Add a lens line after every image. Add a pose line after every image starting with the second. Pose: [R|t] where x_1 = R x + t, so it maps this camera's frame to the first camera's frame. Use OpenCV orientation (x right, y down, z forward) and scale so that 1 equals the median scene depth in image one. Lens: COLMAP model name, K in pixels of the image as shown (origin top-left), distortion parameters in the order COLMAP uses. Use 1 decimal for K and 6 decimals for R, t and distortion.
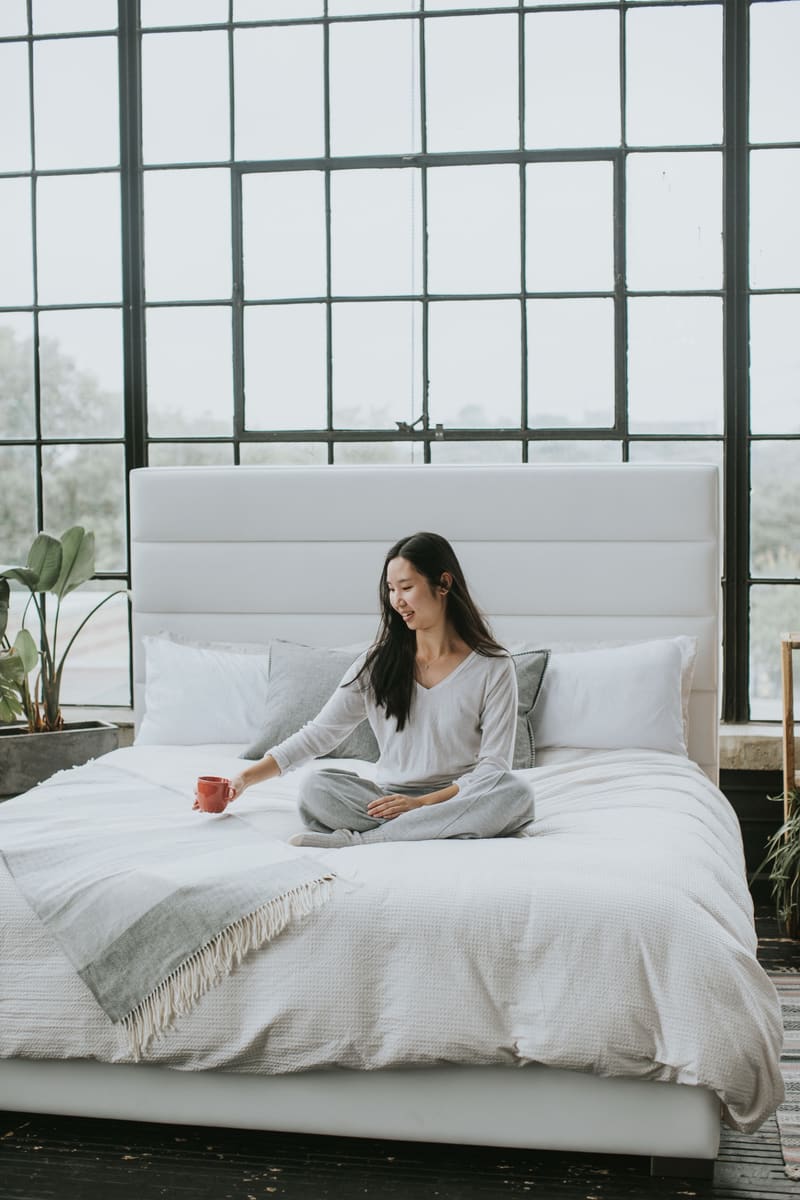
lens RADIAL K [[1731.9, 0, 400.0], [0, 1731.9, 600.0], [0, 0, 1]] dist [-0.172426, 0.364990]
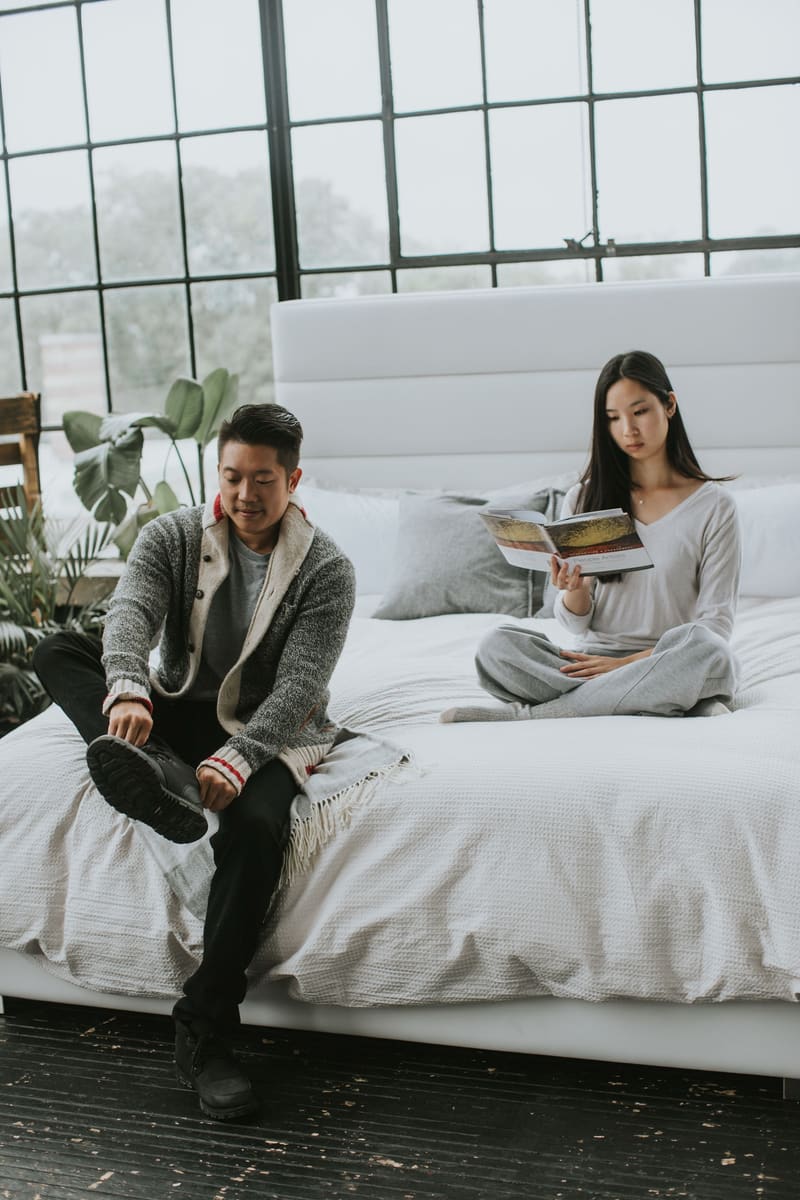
lens RADIAL K [[1731.9, 0, 400.0], [0, 1731.9, 600.0], [0, 0, 1]] dist [-0.172426, 0.364990]
pose [[0.984718, -0.017409, -0.173282, 0.068750], [0.033813, 0.995169, 0.092169, -0.000541], [0.170840, -0.096619, 0.980550, 0.089479]]
